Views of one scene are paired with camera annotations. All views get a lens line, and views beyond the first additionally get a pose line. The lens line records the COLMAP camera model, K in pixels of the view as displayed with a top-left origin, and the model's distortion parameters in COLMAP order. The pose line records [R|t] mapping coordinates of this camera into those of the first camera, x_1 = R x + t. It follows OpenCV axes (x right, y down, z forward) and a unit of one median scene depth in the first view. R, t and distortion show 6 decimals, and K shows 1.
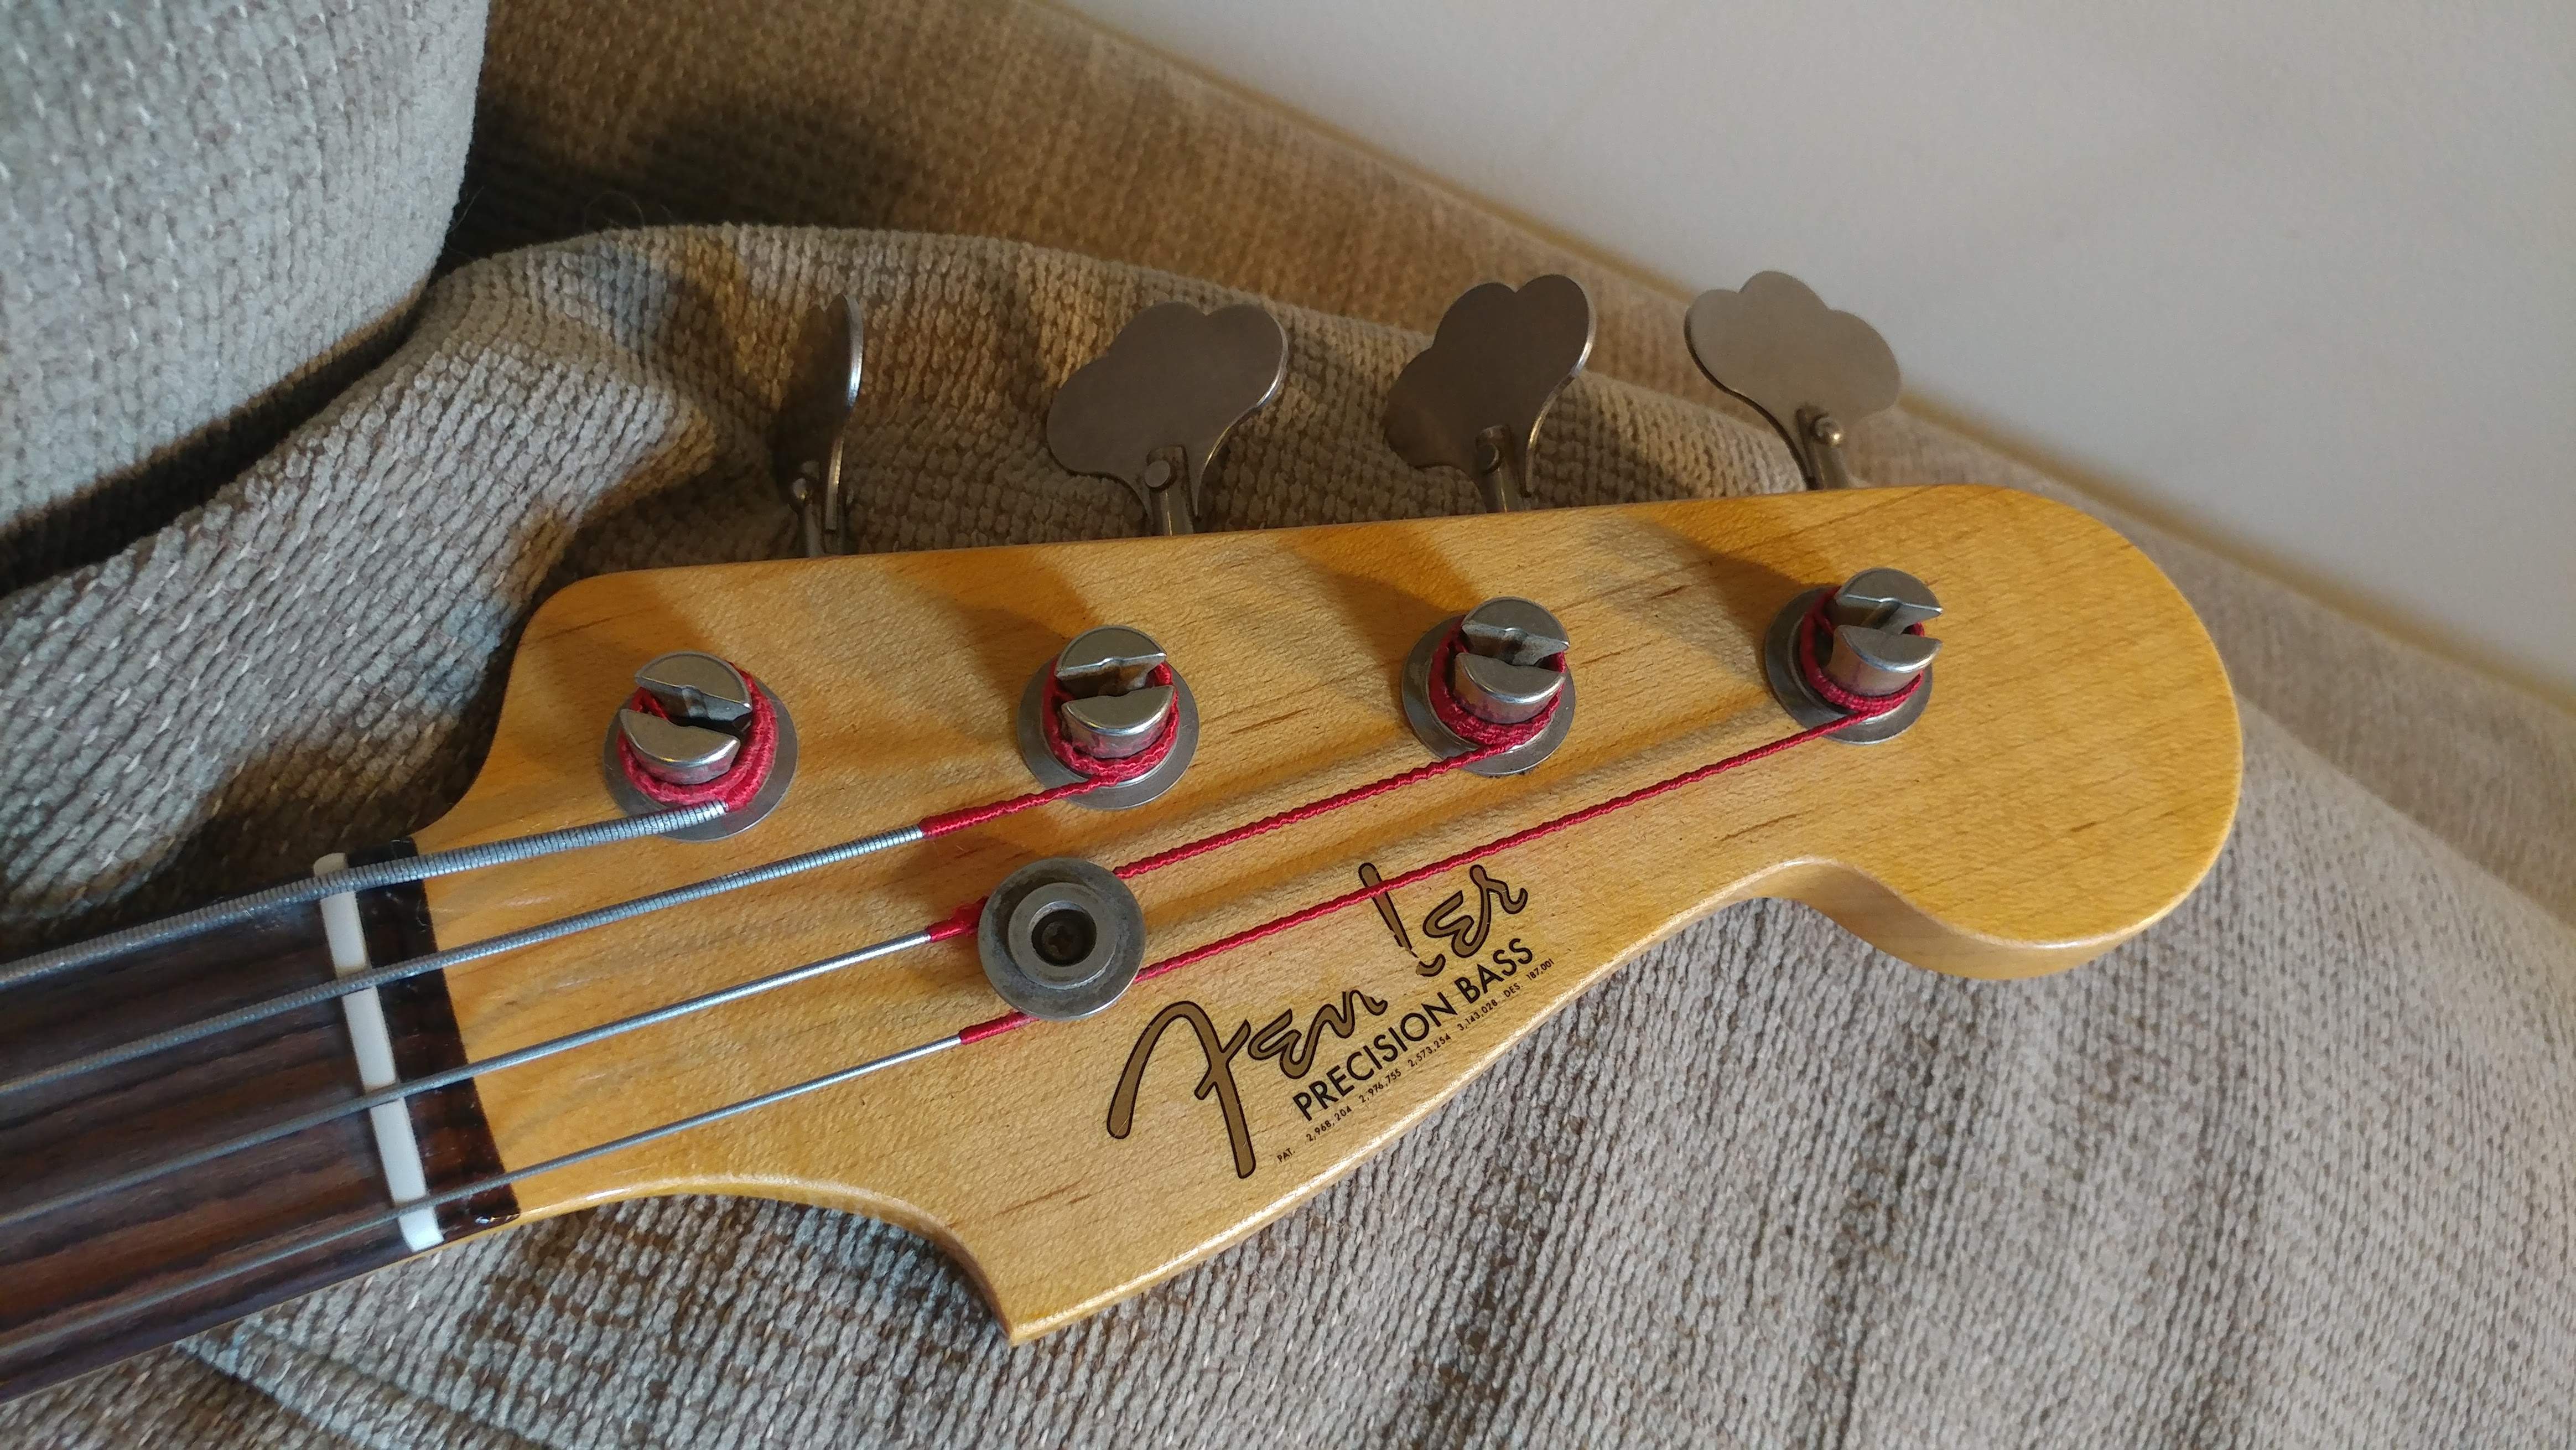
lens RADIAL K [[2047.3, 0, 1294.8], [0, 2047.3, 741.4], [0, 0, 1]] dist [-0.006991, -0.004078]
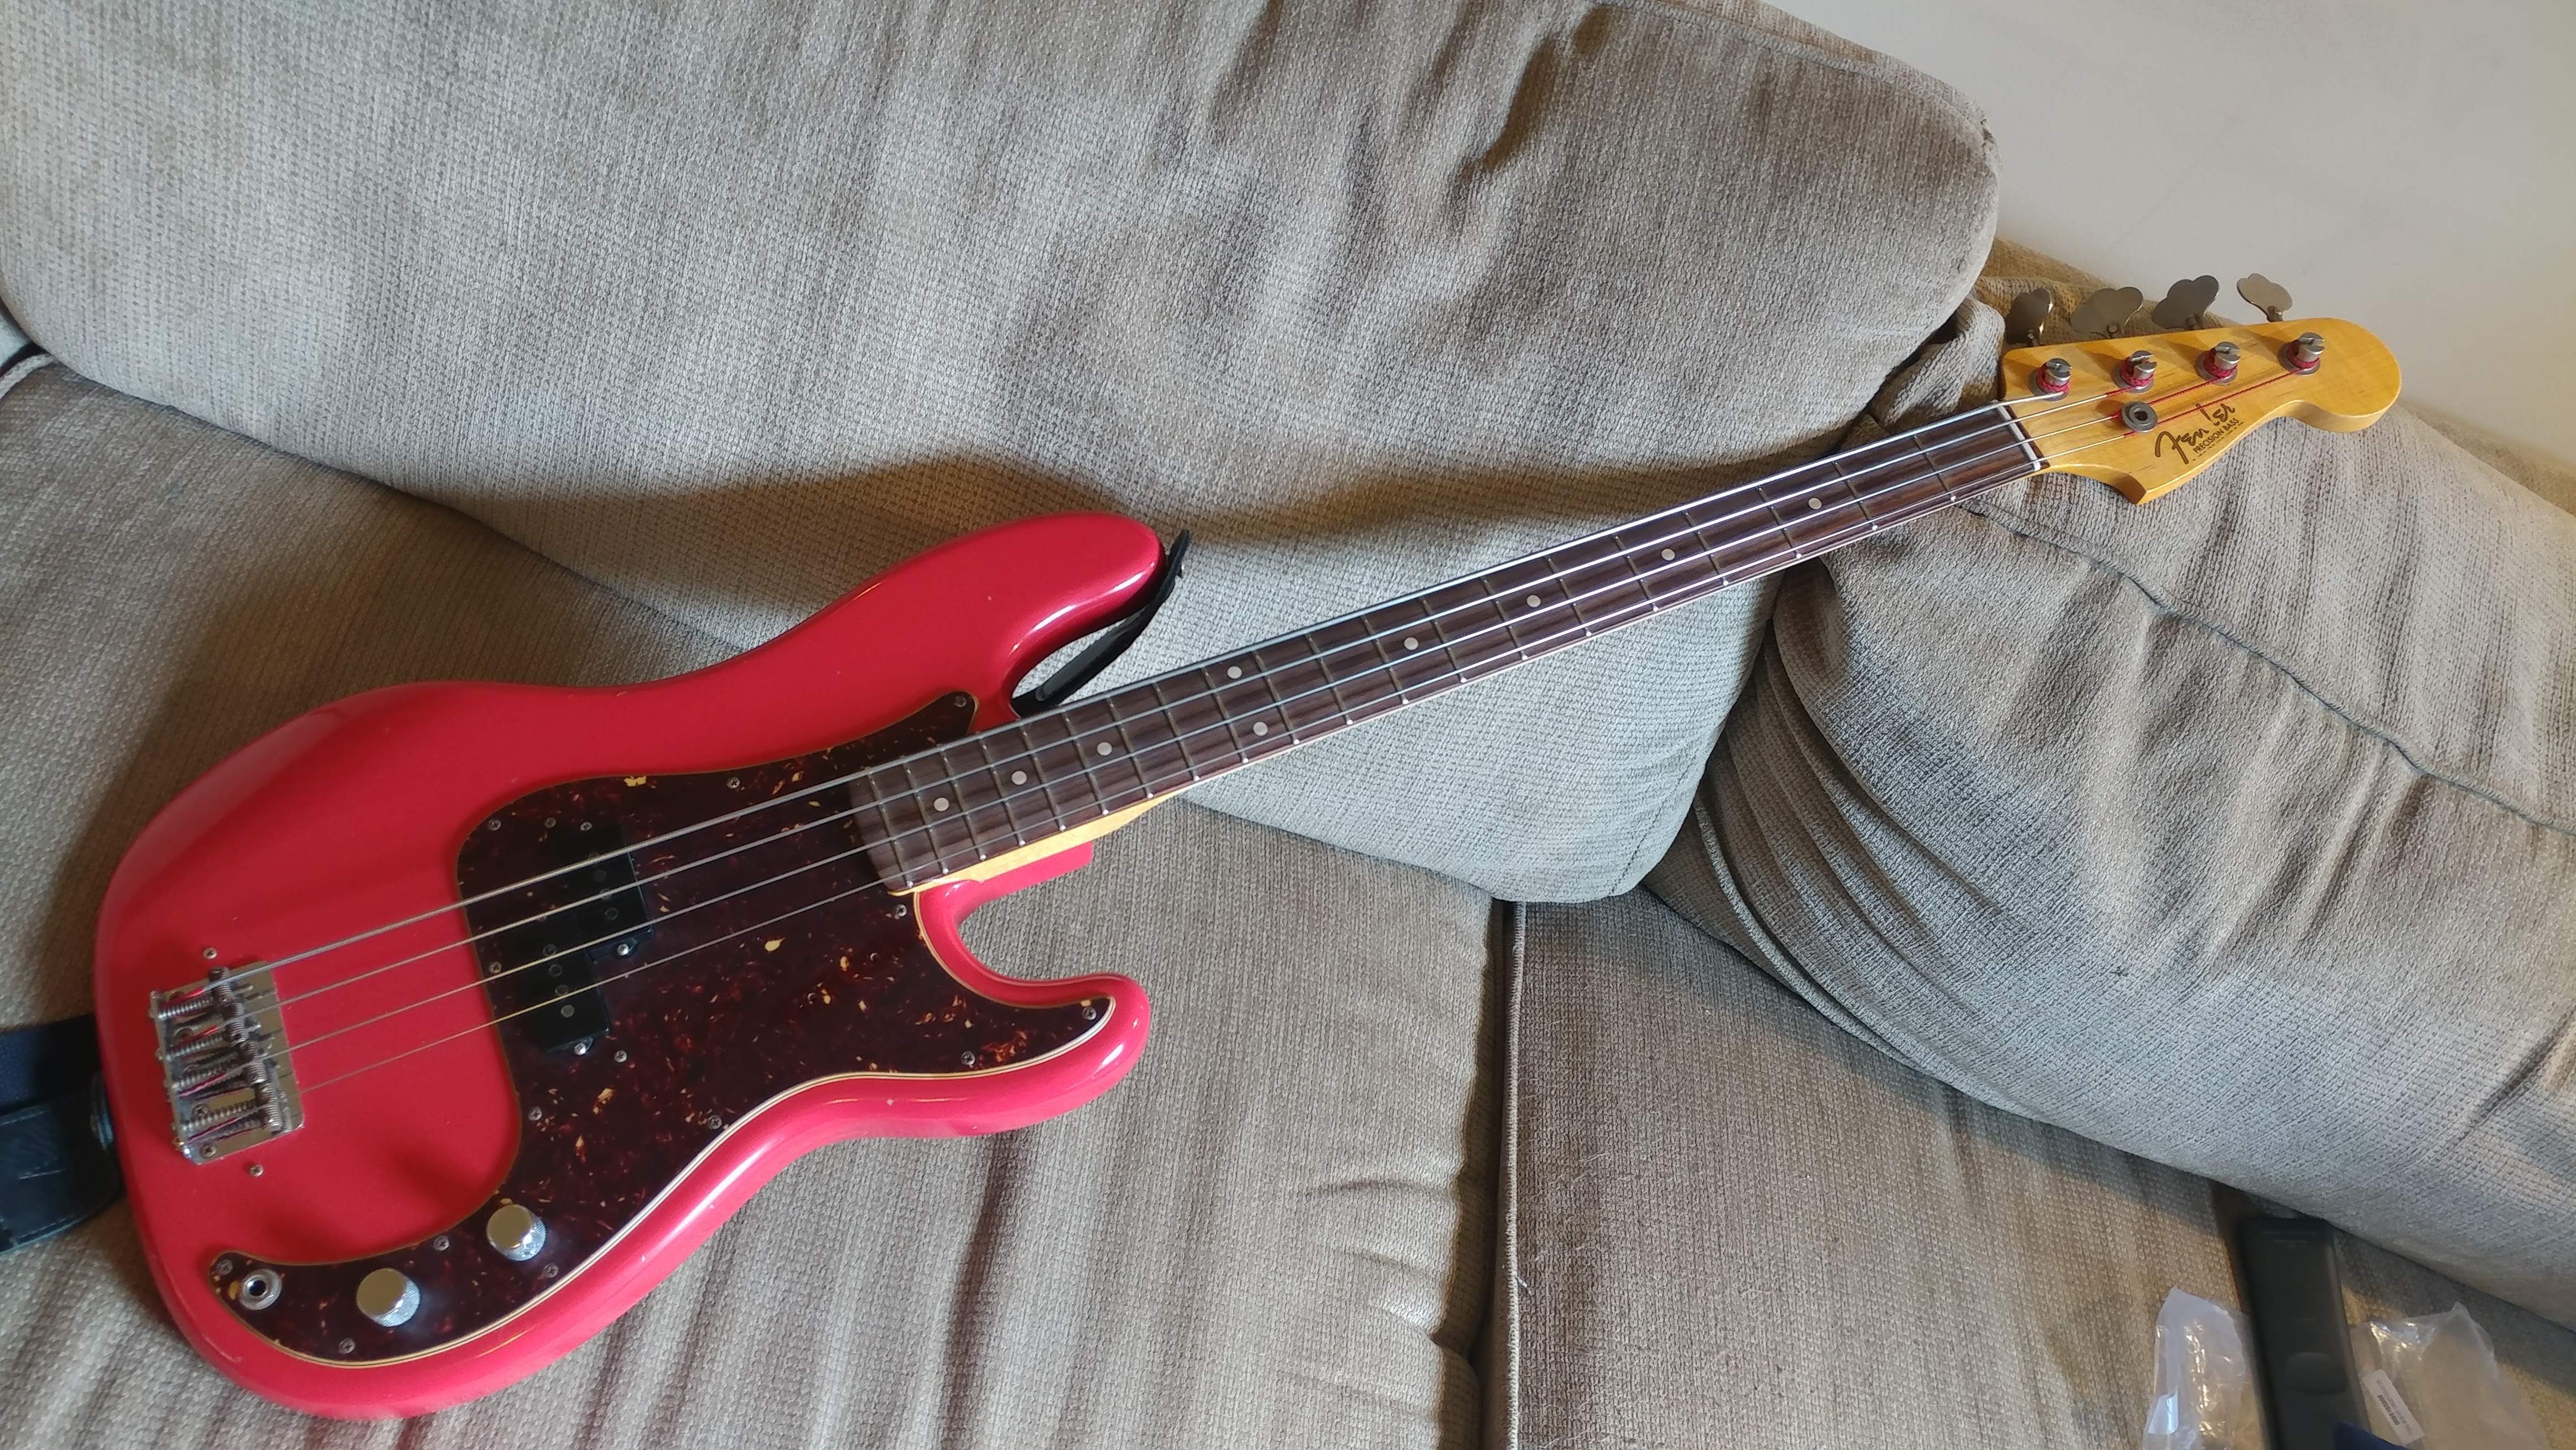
lens RADIAL K [[2152.8, 0, 1292.8], [0, 2152.8, 710.5], [0, 0, 1]] dist [0.006991, -0.005710]
pose [[0.997513, -0.055512, -0.043426, -1.701371], [0.051908, 0.995432, -0.080125, 0.963945], [0.047676, 0.077671, 0.995838, -3.575826]]
